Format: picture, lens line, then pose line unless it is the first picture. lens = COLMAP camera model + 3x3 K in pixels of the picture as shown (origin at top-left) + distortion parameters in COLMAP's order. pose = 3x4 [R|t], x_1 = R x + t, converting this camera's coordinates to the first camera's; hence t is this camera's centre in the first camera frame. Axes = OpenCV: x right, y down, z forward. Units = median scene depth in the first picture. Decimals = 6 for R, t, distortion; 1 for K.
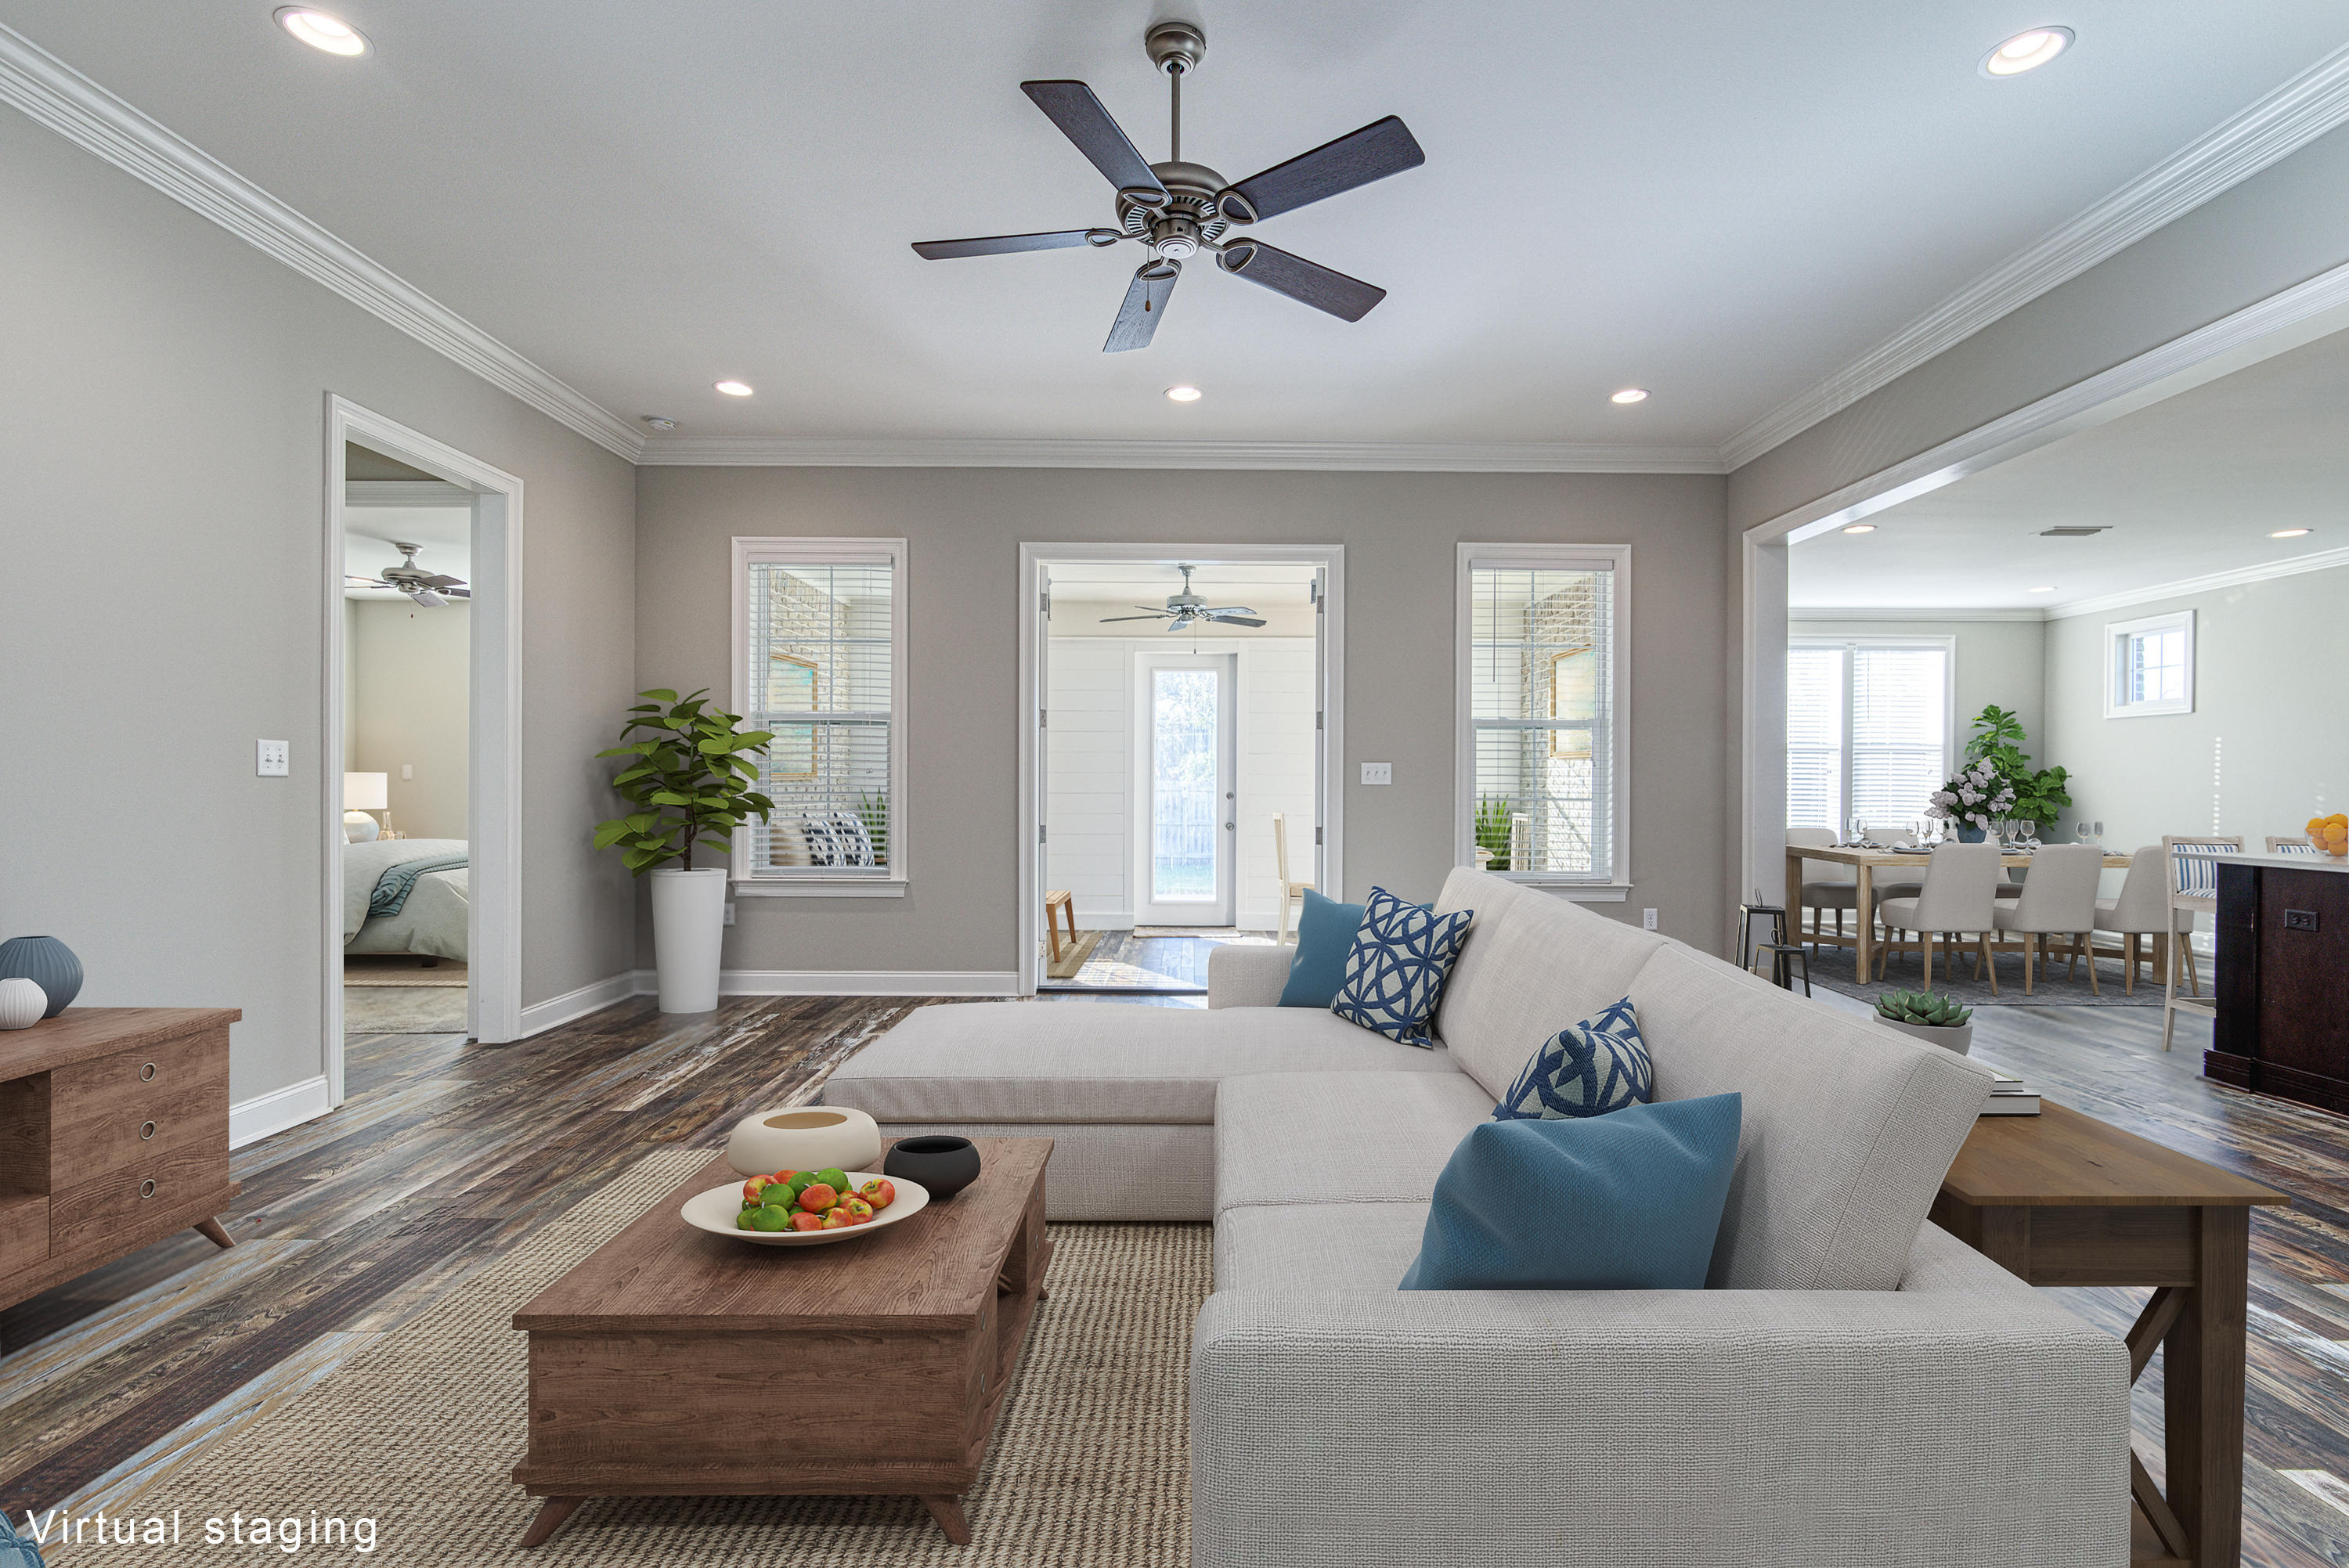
lens RADIAL K [[1069.9, 0, 1196.8], [0, 1069.9, 789.4], [0, 0, 1]] dist [-0.002909, 0.000675]
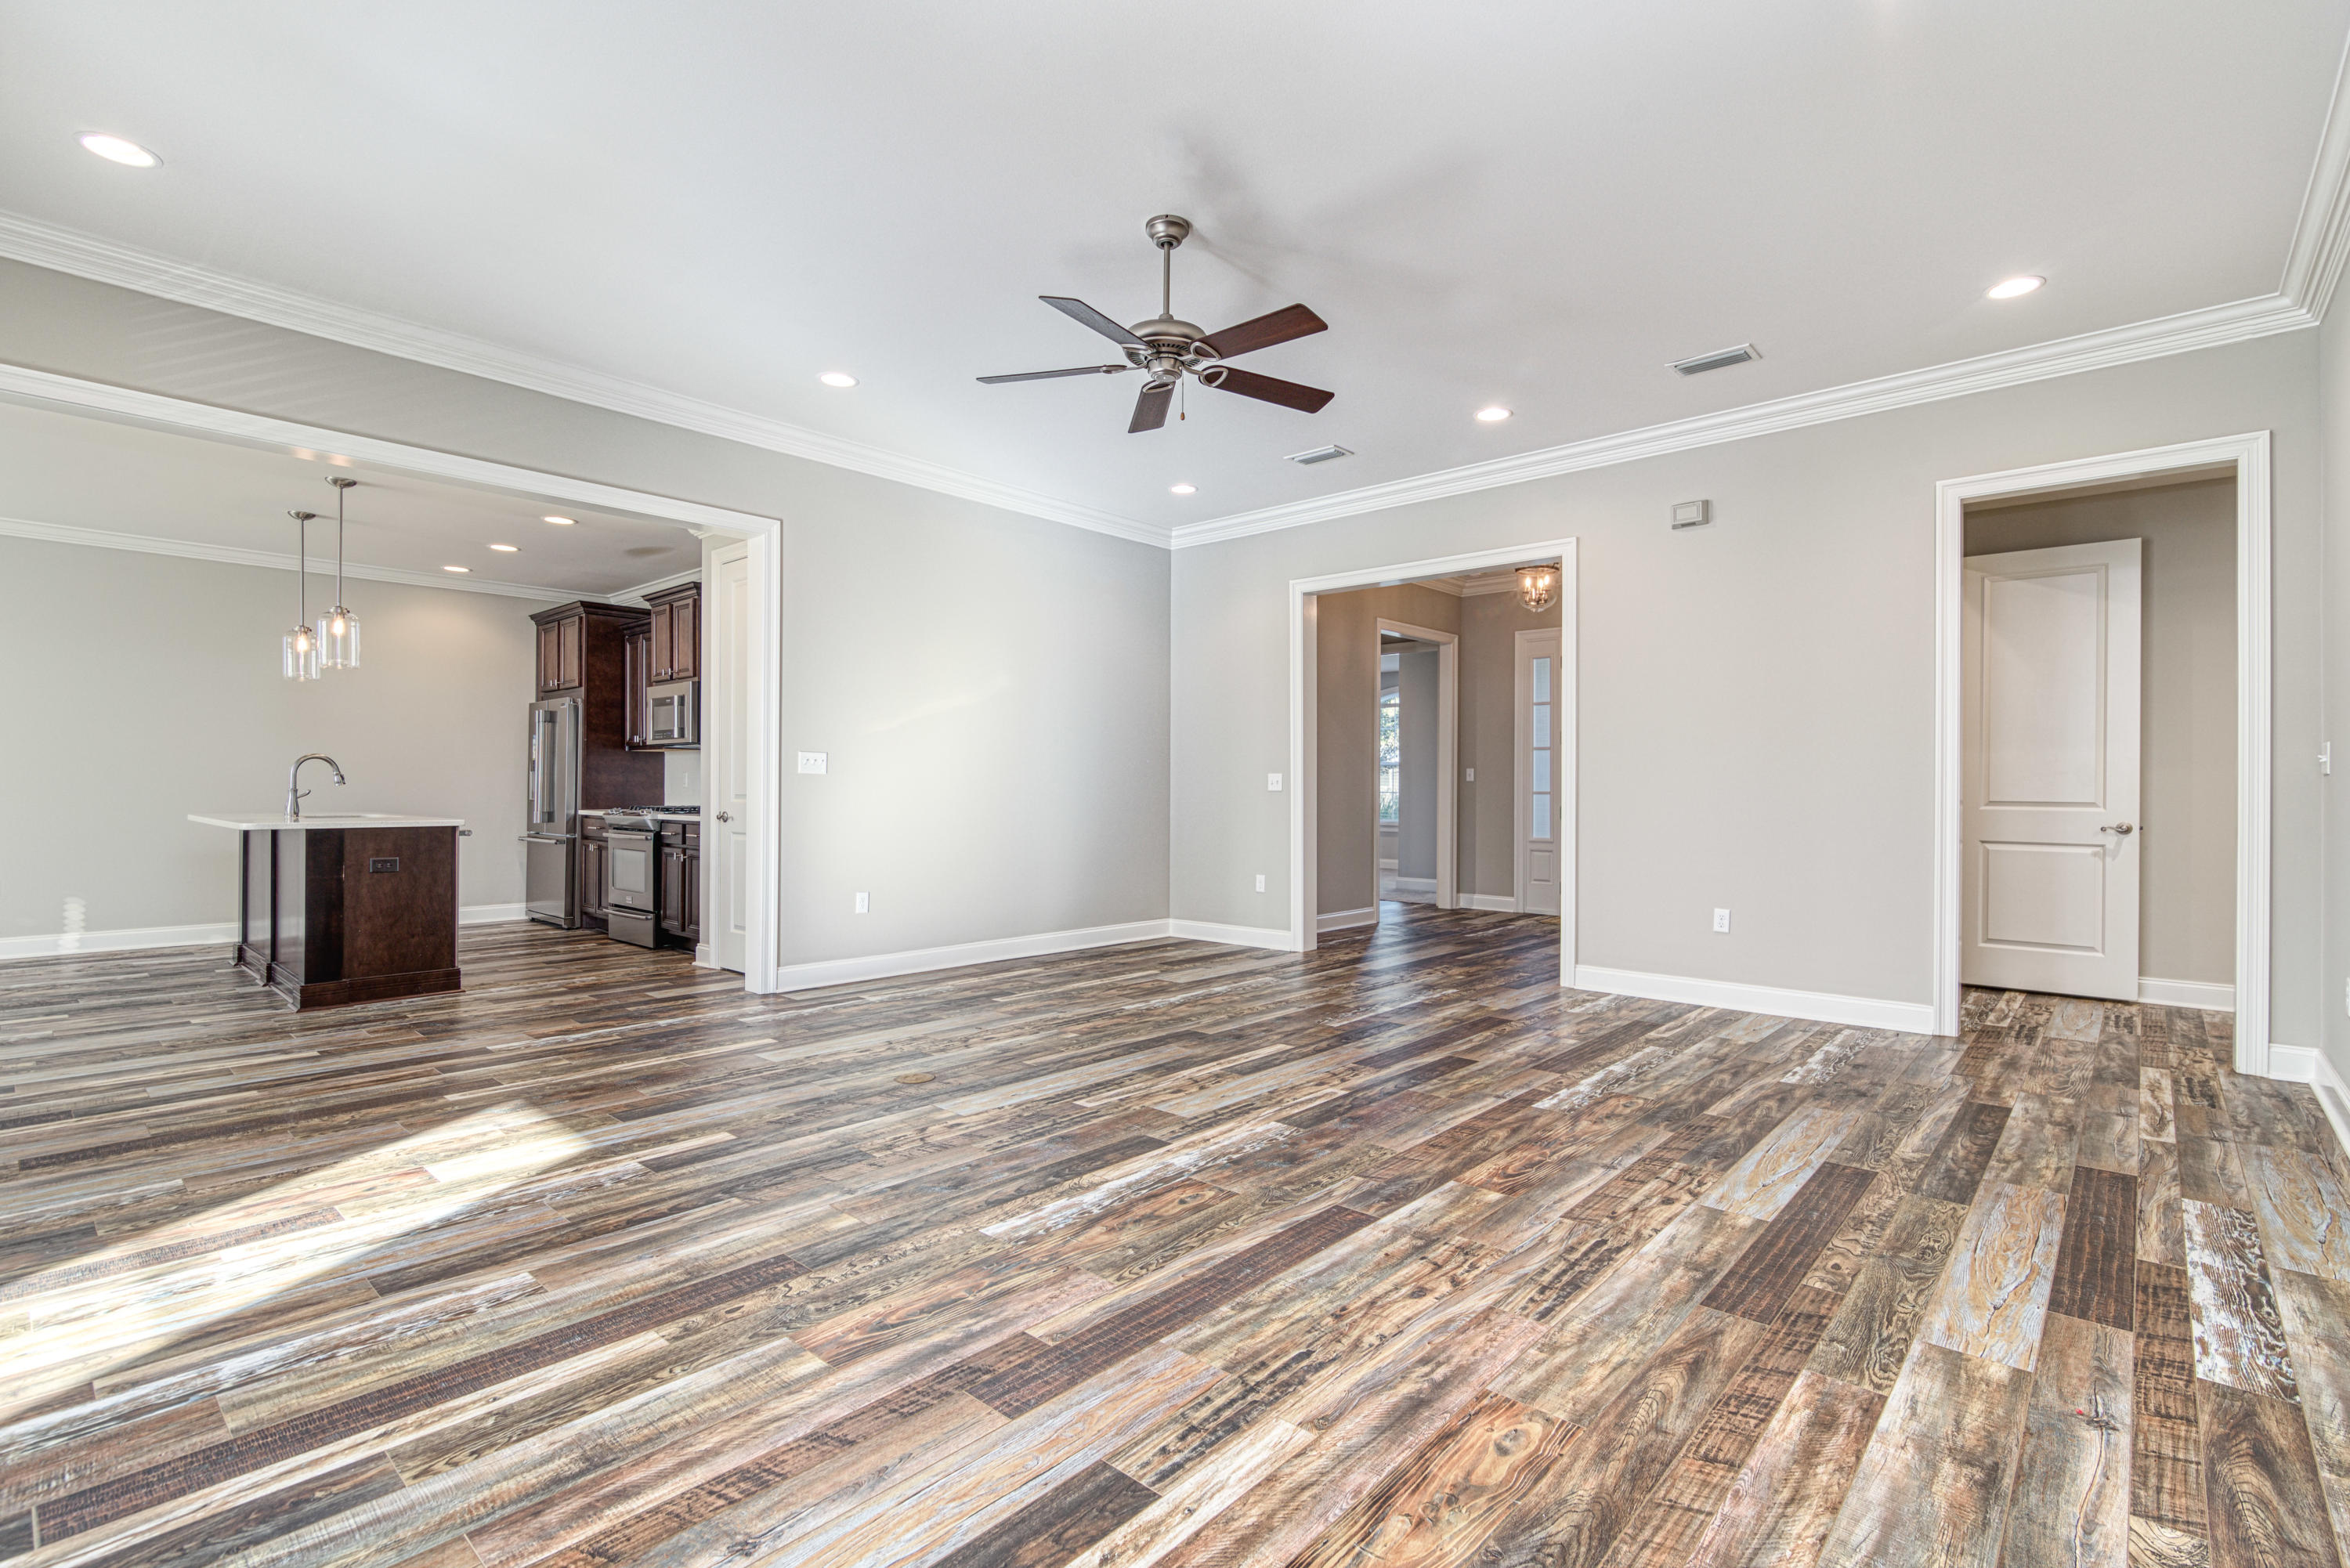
lens RADIAL K [[1083.9, 0, 1205.6], [0, 1083.9, 779.9], [0, 0, 1]] dist [-0.001414, 0.000267]
pose [[-0.748091, -0.004673, 0.663579, -0.443780], [-0.005755, 0.999983, 0.000554, 0.005329], [-0.663571, -0.003404, -0.748106, 0.905990]]
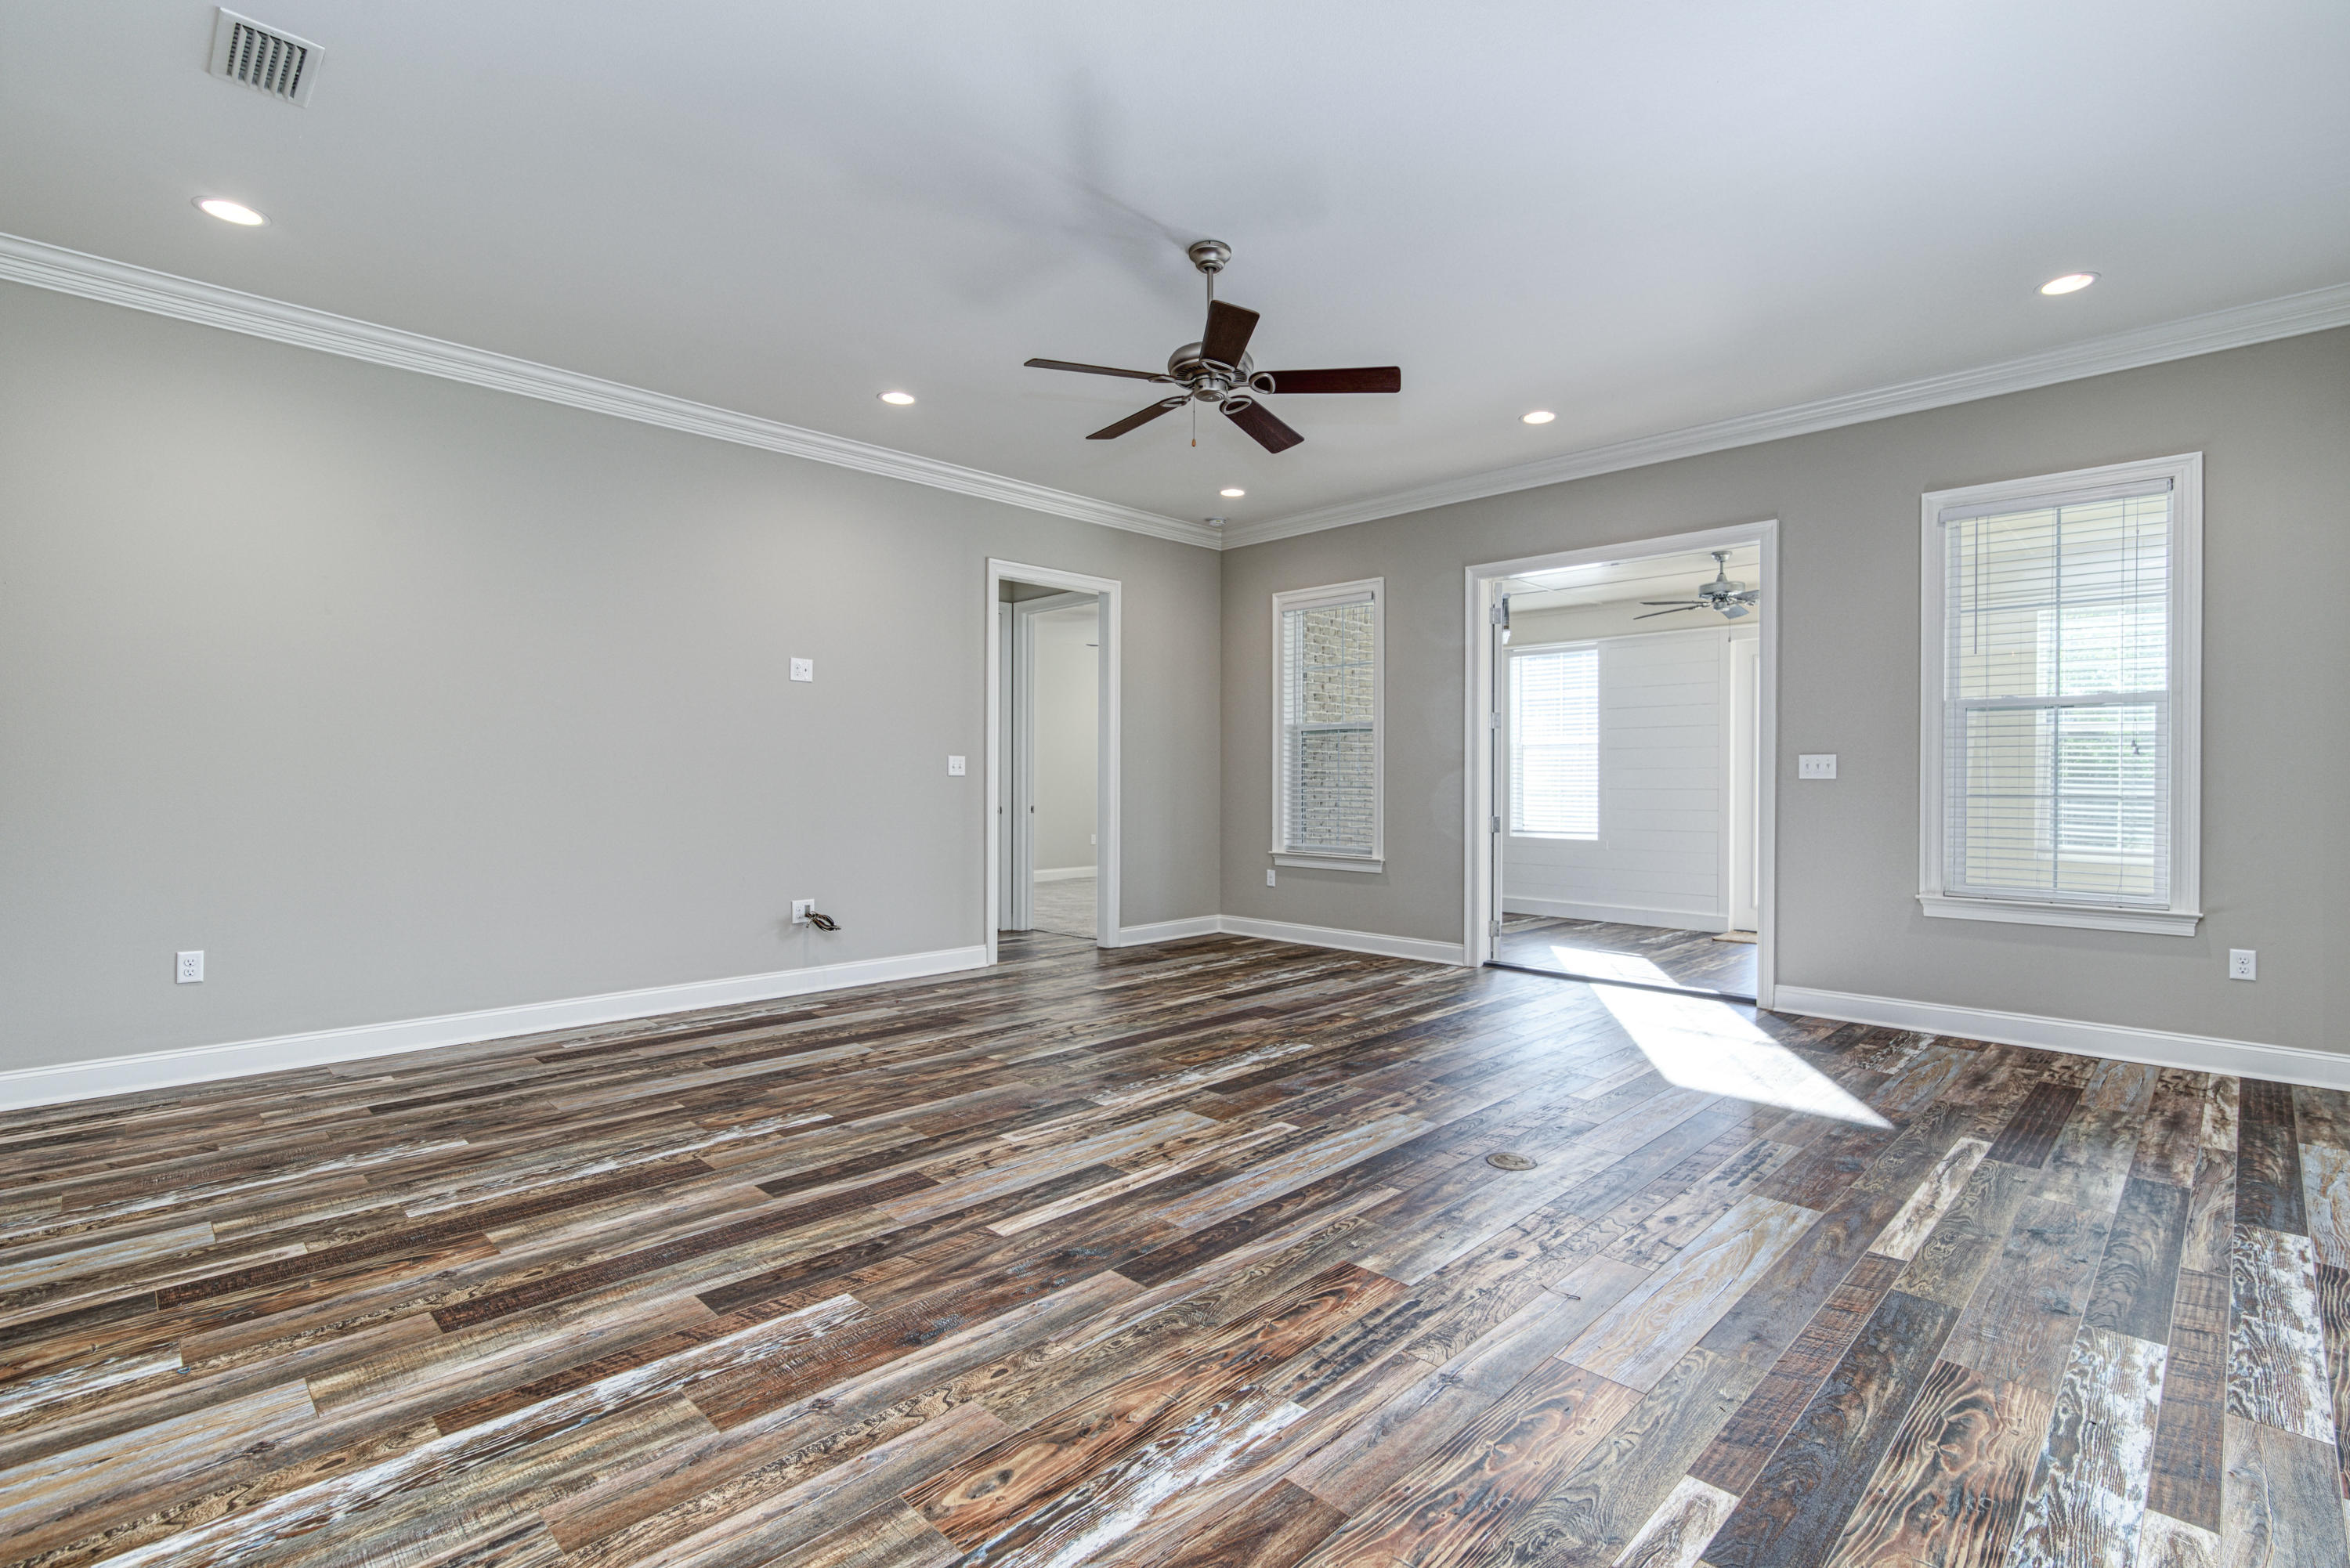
lens RADIAL K [[1070.6, 0, 1201.6], [0, 1070.6, 779.9], [0, 0, 1]] dist [-0.003611, -0.000241]
pose [[0.710819, -0.002479, -0.703371, 0.434636], [-0.003395, 0.999970, -0.006955, 0.004451], [0.703367, 0.007331, 0.710789, -0.002011]]
